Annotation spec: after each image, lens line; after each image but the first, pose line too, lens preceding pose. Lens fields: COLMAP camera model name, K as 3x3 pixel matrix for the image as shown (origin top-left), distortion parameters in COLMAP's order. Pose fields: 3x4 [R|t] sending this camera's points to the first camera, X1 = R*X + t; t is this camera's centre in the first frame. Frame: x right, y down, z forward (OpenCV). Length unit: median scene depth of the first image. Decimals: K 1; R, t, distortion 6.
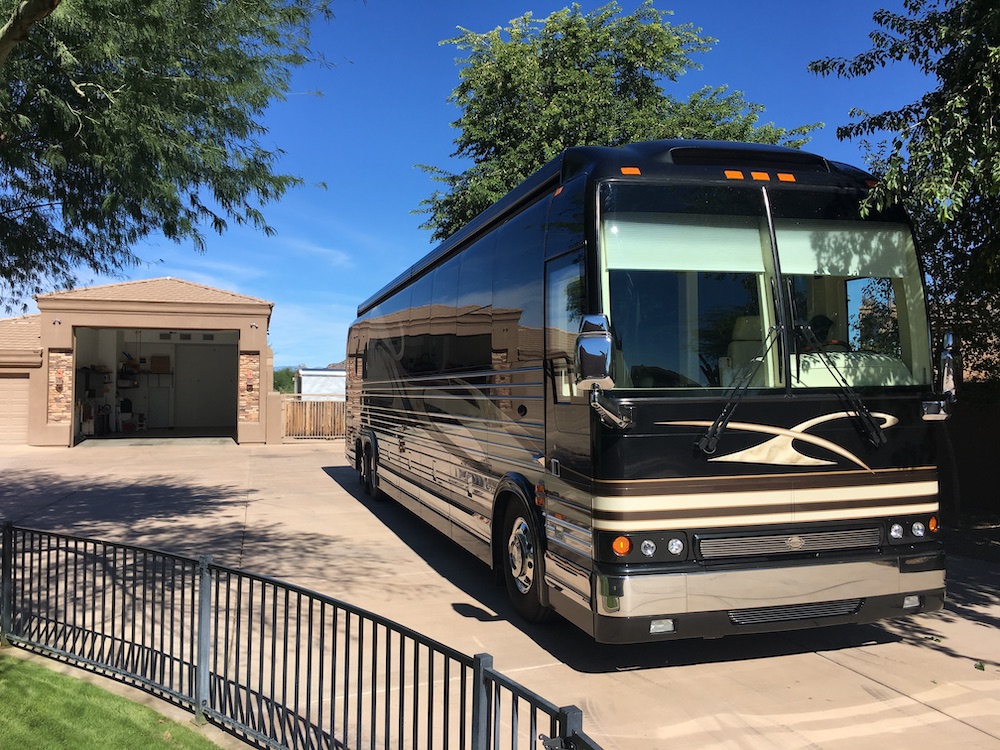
lens RADIAL K [[868.9, 0, 499.6], [0, 868.9, 380.5], [0, 0, 1]] dist [0.080145, -0.094716]
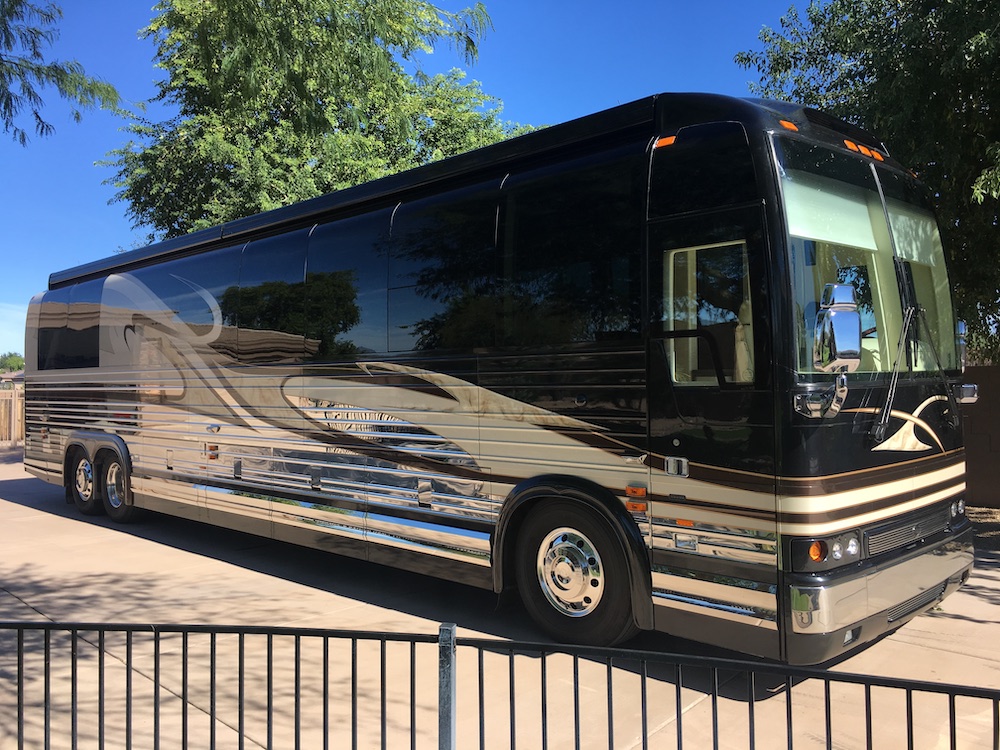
lens RADIAL K [[868.9, 0, 500.2], [0, 868.9, 368.7], [0, 0, 1]] dist [0.080145, -0.094716]
pose [[0.883076, 0.004150, 0.469211, -0.527408], [-0.001131, 0.999977, -0.006716, 0.011555], [-0.469228, 0.005400, 0.883061, 0.354190]]
